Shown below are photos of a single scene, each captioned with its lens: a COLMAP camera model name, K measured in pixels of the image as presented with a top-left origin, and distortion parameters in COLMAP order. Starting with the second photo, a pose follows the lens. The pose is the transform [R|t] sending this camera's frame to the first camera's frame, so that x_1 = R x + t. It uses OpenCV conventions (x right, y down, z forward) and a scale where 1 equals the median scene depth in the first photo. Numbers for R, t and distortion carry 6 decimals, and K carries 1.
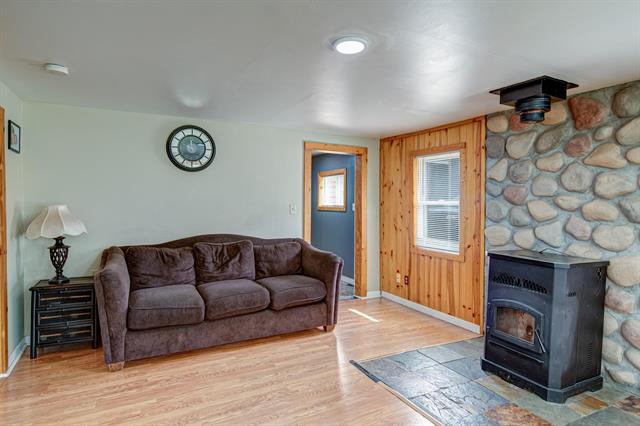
lens RADIAL K [[358.1, 0, 321.7], [0, 358.1, 206.4], [0, 0, 1]] dist [-0.003617, 0.000572]
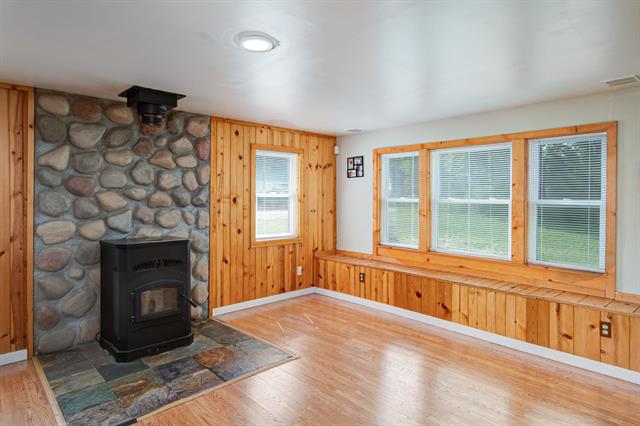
lens RADIAL K [[383.6, 0, 313.7], [0, 383.6, 194.1], [0, 0, 1]] dist [-0.000090, 0.000005]
pose [[-0.258892, -0.009873, 0.965856, -0.668890], [0.011586, 0.999844, 0.013326, -0.018353], [-0.965837, 0.014641, -0.258737, 0.730956]]
